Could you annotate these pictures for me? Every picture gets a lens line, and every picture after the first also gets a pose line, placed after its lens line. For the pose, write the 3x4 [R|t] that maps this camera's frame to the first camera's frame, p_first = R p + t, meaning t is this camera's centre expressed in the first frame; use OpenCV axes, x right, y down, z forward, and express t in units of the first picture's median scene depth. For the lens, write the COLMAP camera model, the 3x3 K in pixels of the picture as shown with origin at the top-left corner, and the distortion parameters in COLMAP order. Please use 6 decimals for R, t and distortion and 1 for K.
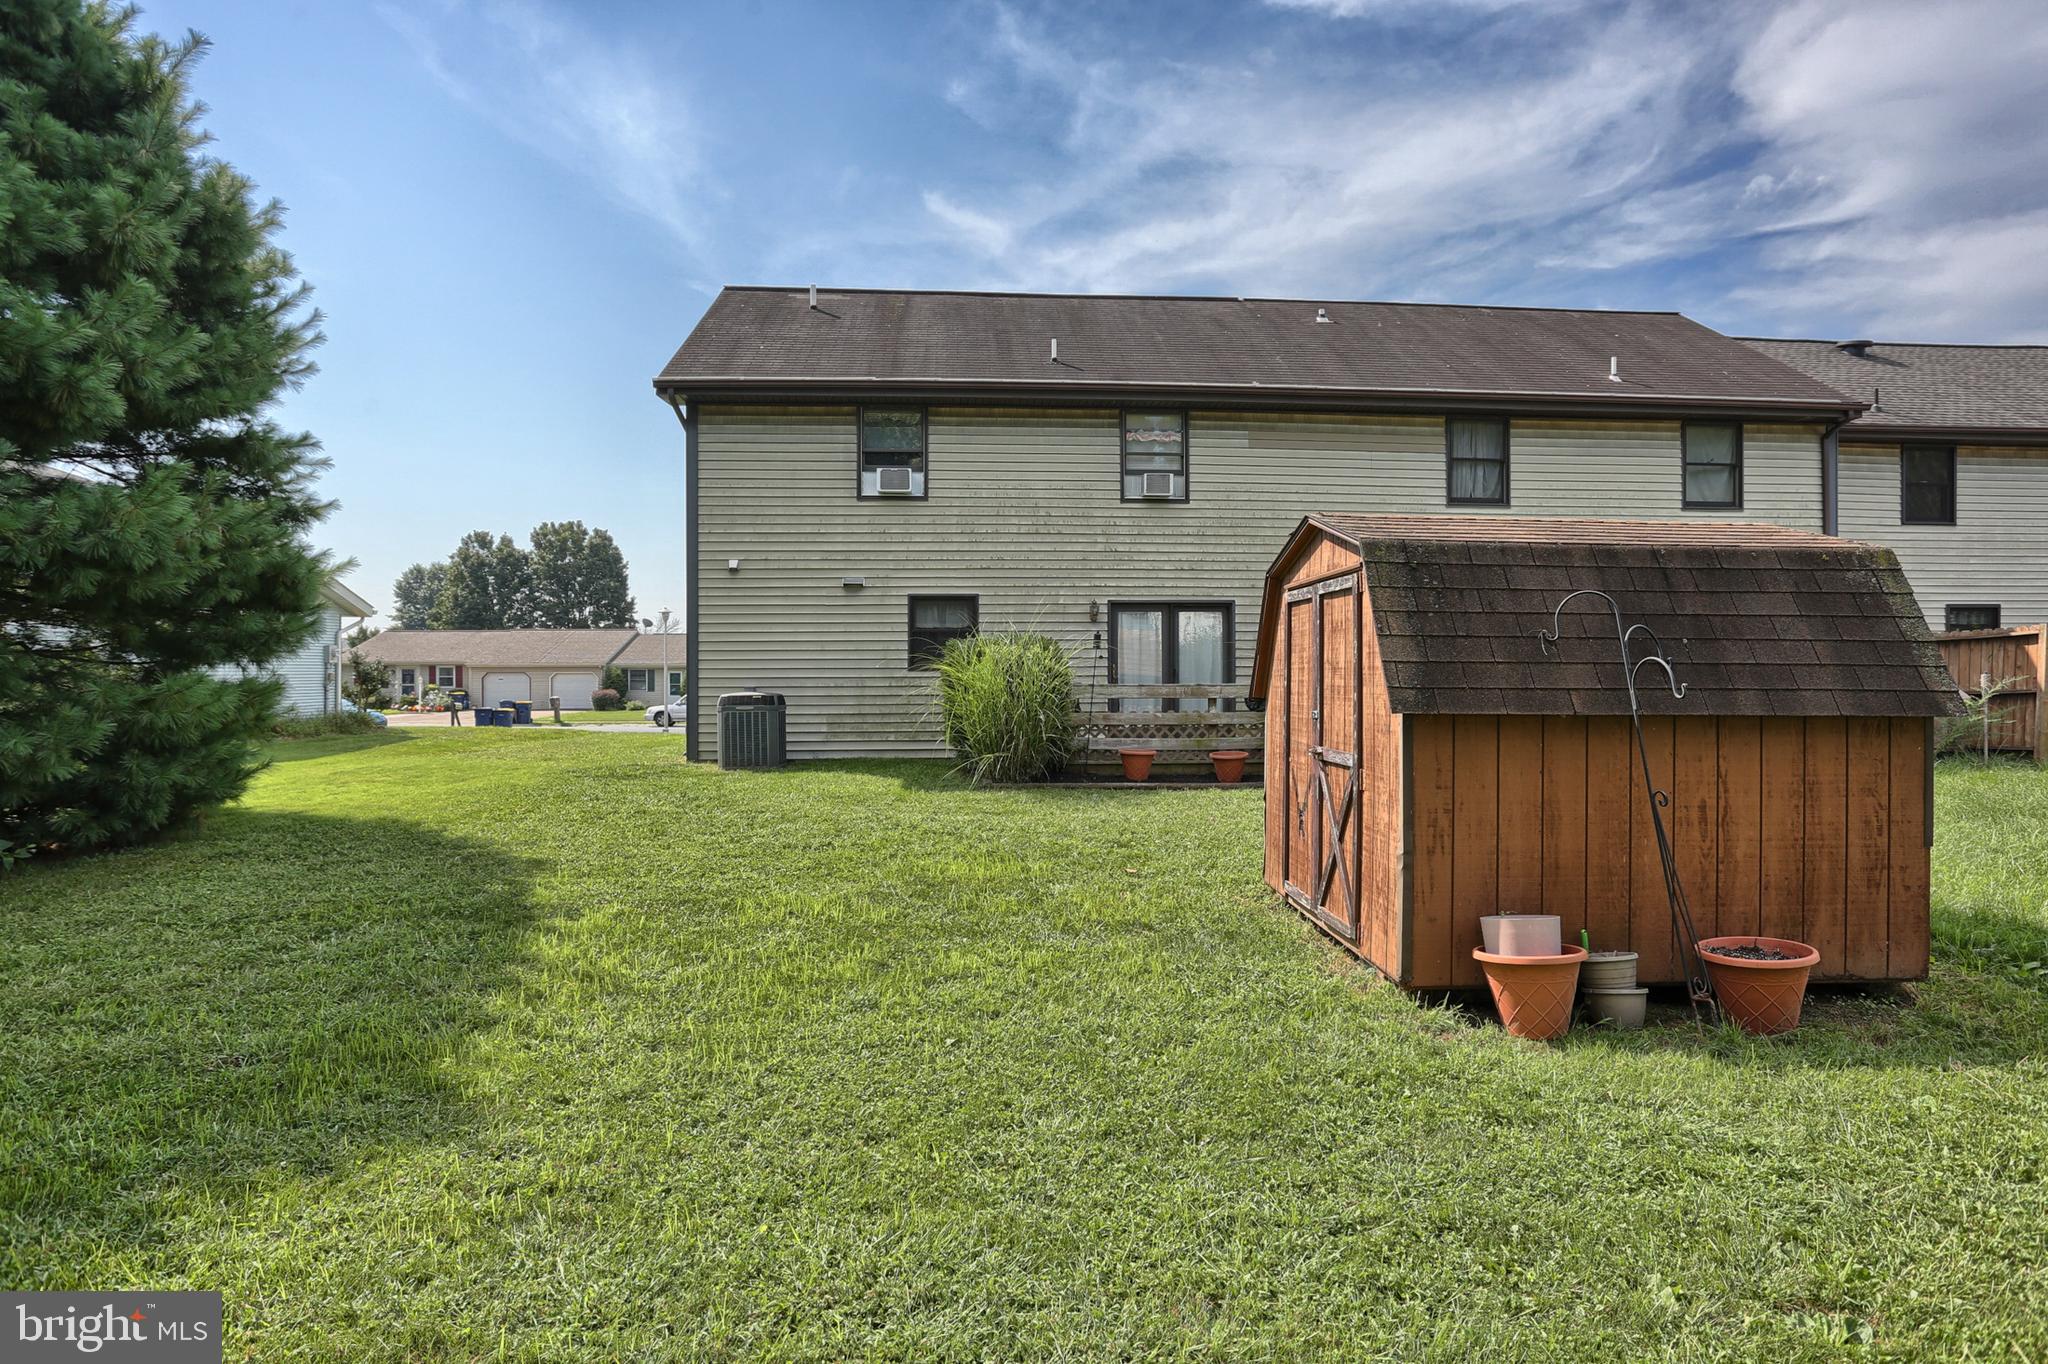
lens RADIAL K [[1063.1, 0, 1029.5], [0, 1063.1, 673.6], [0, 0, 1]] dist [-0.060580, 0.032279]
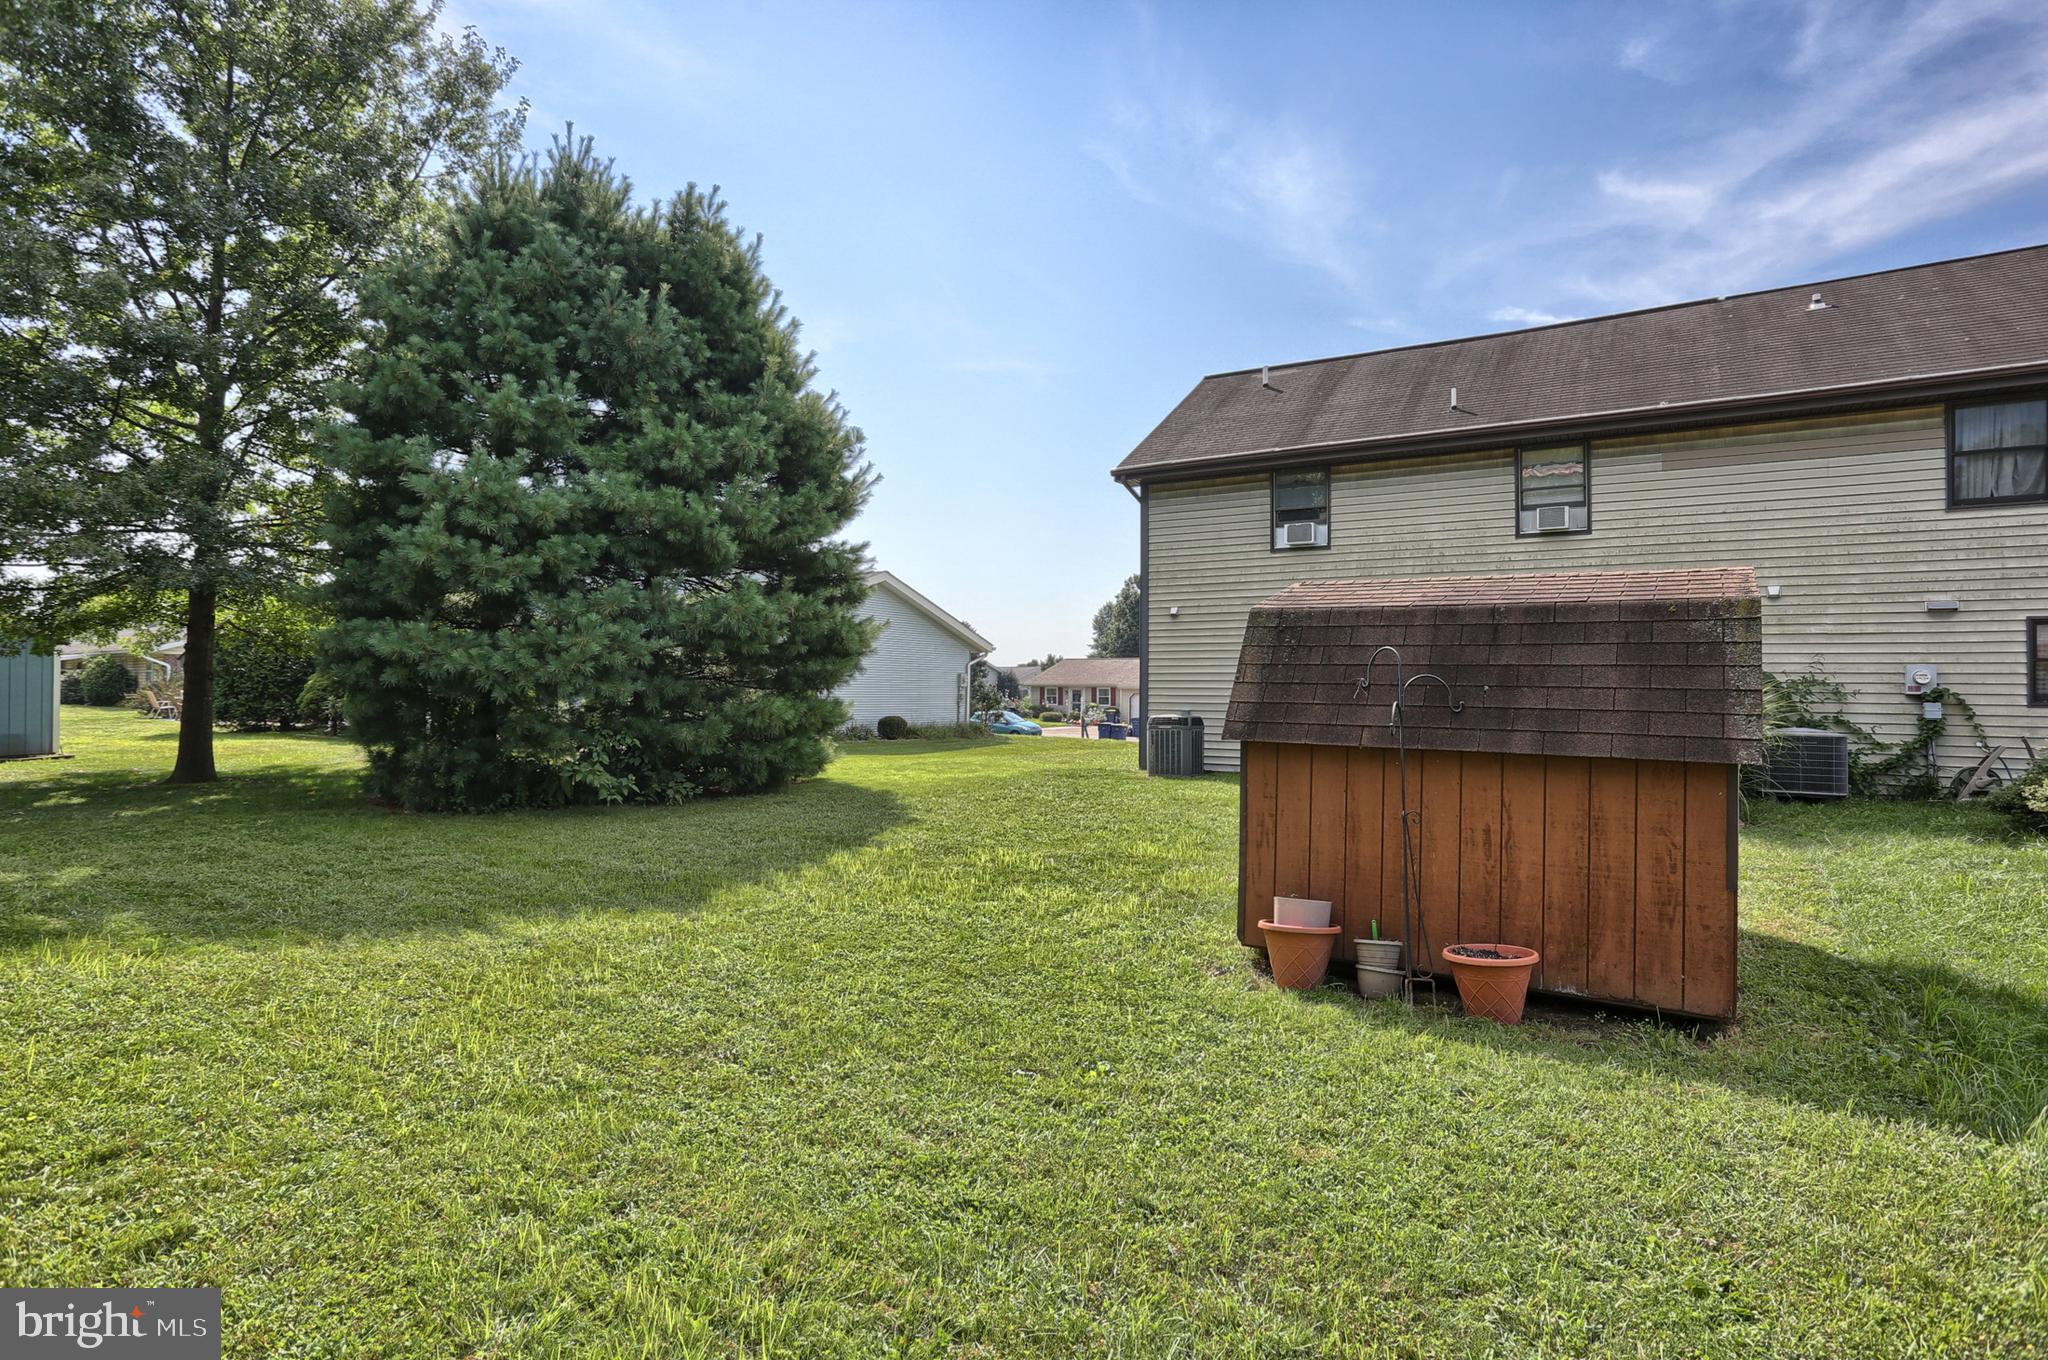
lens RADIAL K [[1033.6, 0, 1024.0], [0, 1033.6, 680.0], [0, 0, 1]] dist [-0.064203, 0.047007]
pose [[0.808771, 0.004505, -0.588106, 0.281758], [-0.013761, 0.999842, -0.011267, -0.006688], [0.587963, 0.017205, 0.808705, -0.074393]]
